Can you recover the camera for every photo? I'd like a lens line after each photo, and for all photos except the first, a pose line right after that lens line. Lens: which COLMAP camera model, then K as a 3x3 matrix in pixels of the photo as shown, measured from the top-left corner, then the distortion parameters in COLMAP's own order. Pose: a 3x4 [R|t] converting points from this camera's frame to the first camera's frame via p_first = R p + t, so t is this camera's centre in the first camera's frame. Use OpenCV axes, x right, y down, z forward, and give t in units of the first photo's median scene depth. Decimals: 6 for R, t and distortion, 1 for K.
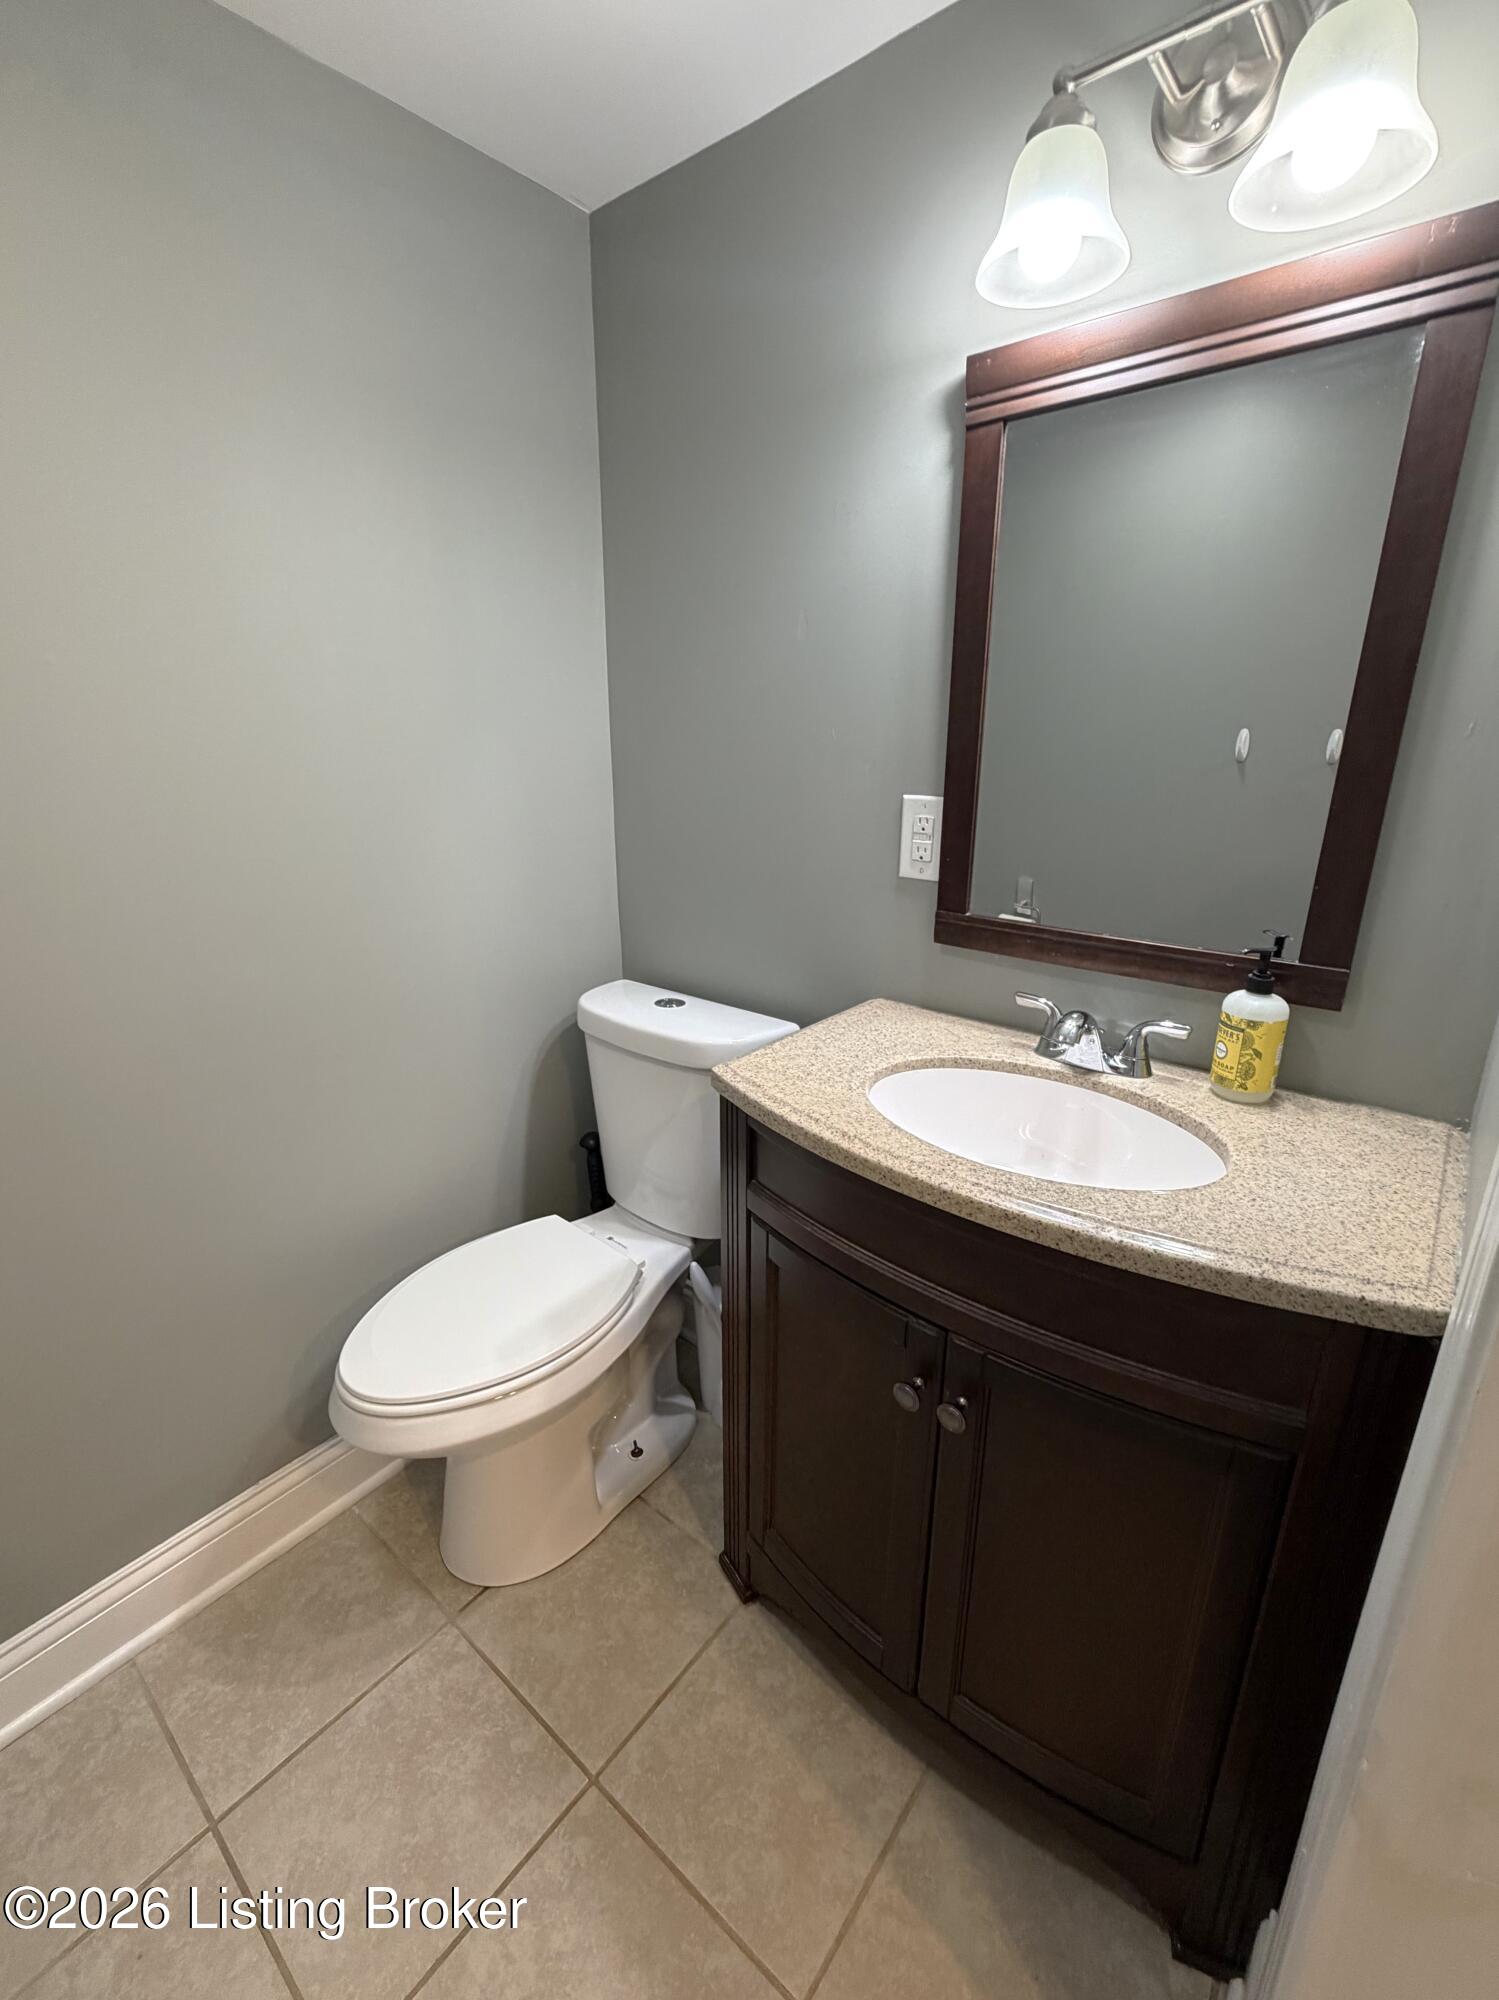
lens RADIAL K [[854.1, 0, 749.0], [0, 854.1, 996.3], [0, 0, 1]] dist [0.000600, 0.000163]
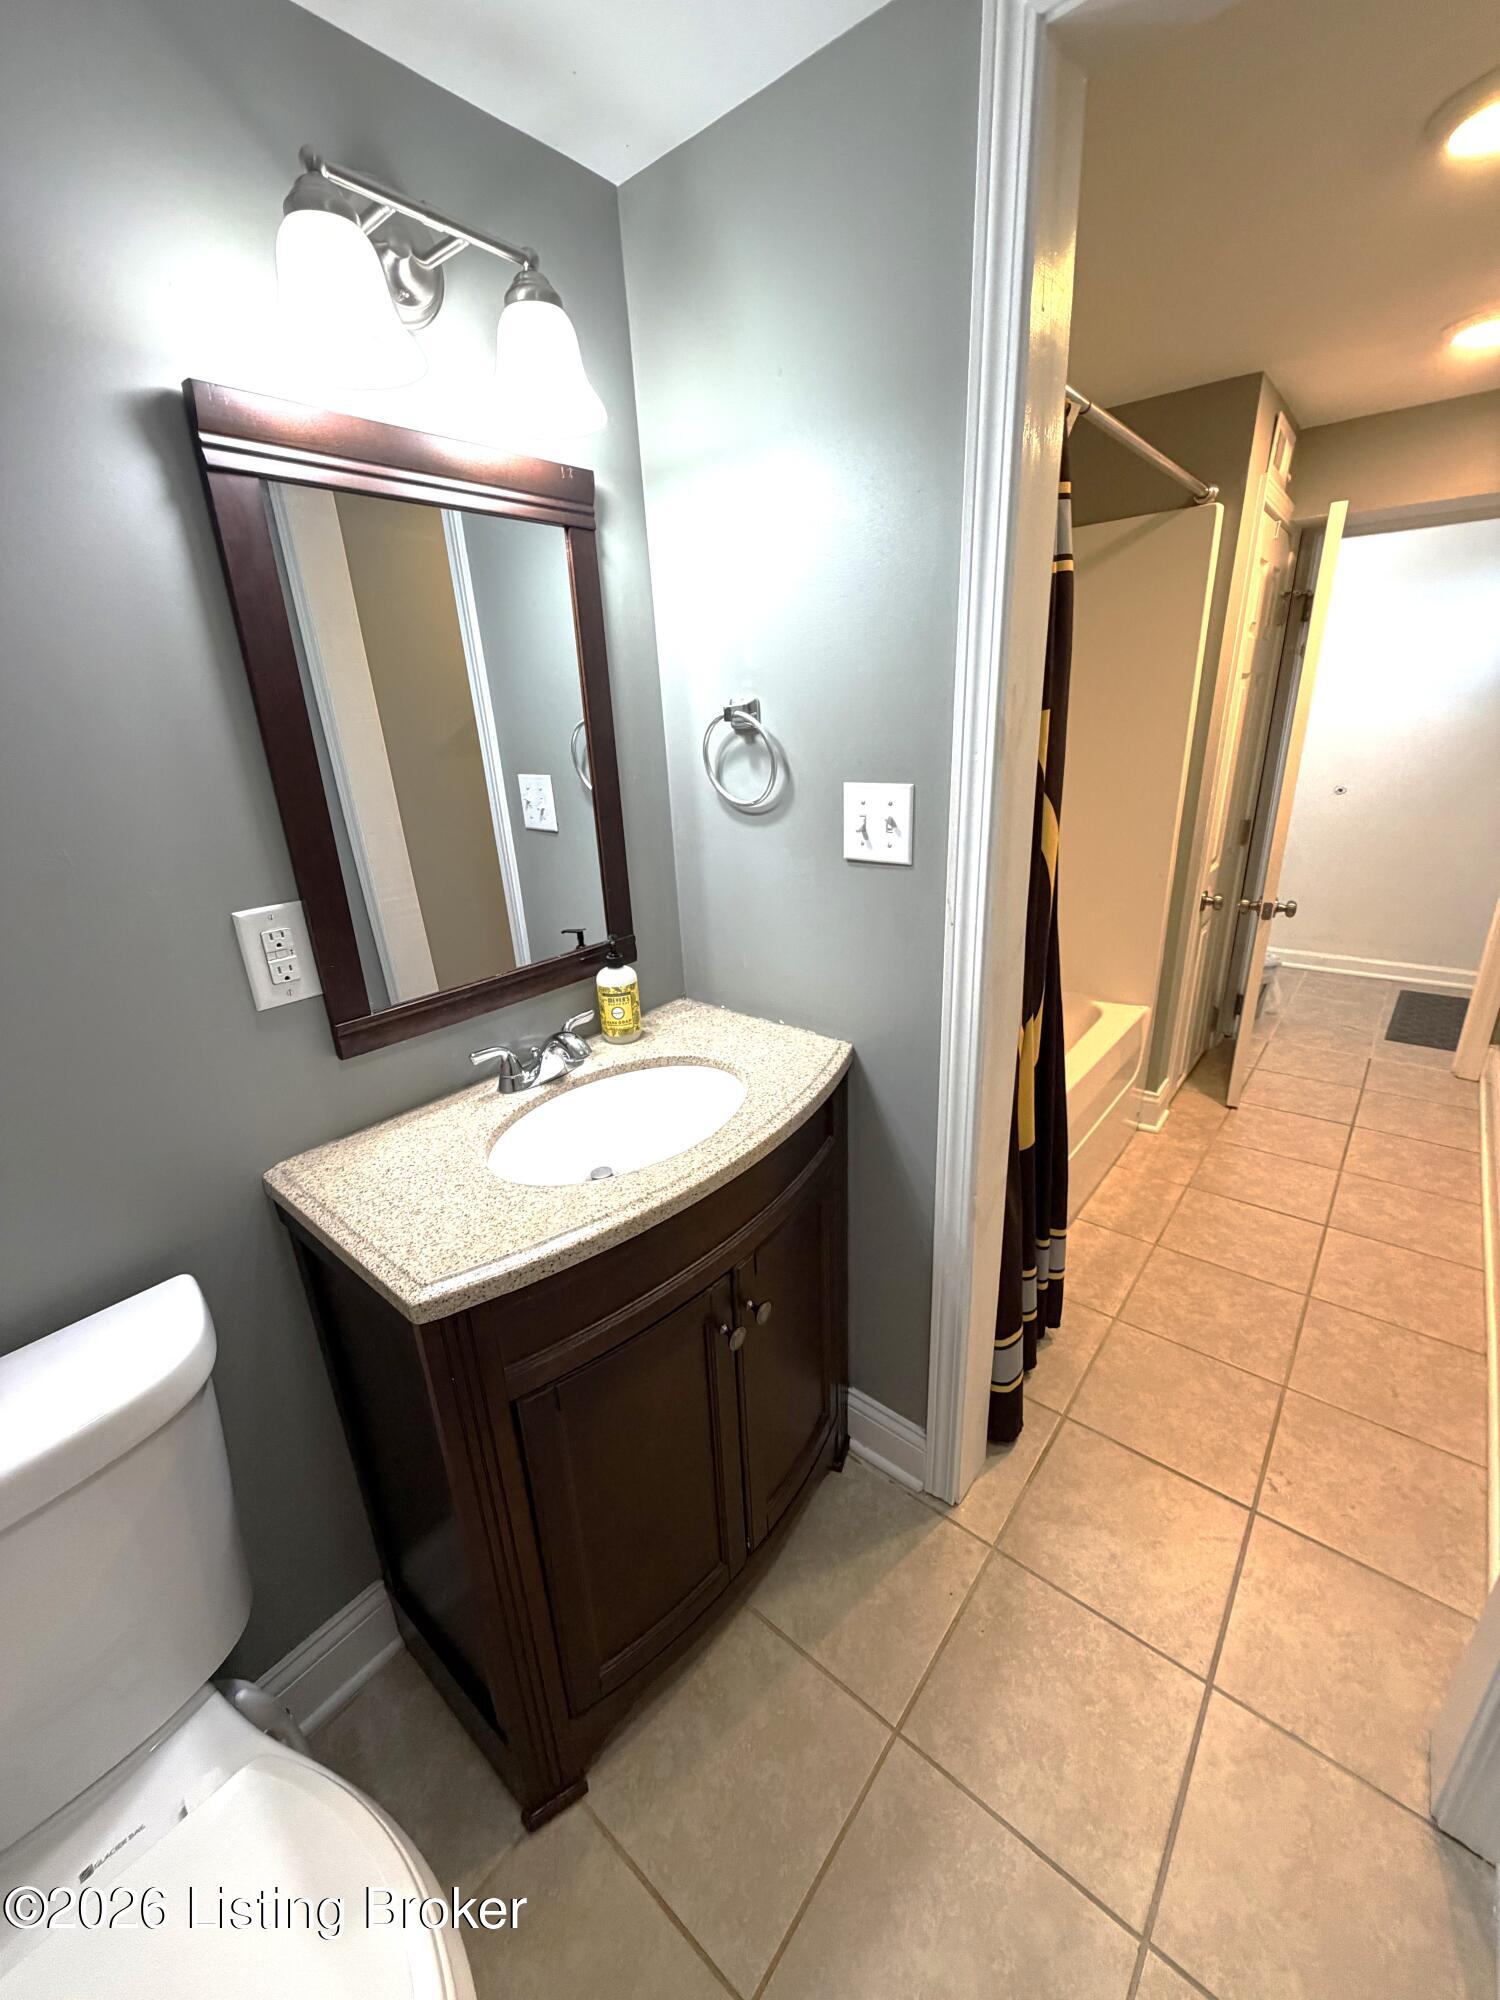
lens RADIAL K [[799.4, 0, 748.8], [0, 799.4, 998.5], [0, 0, 1]] dist [-0.001601, -0.000226]
pose [[0.002340, -0.337256, 0.941410, -0.614765], [0.345053, 0.883866, 0.315783, -0.271171], [-0.938580, 0.324098, 0.118440, 0.572669]]
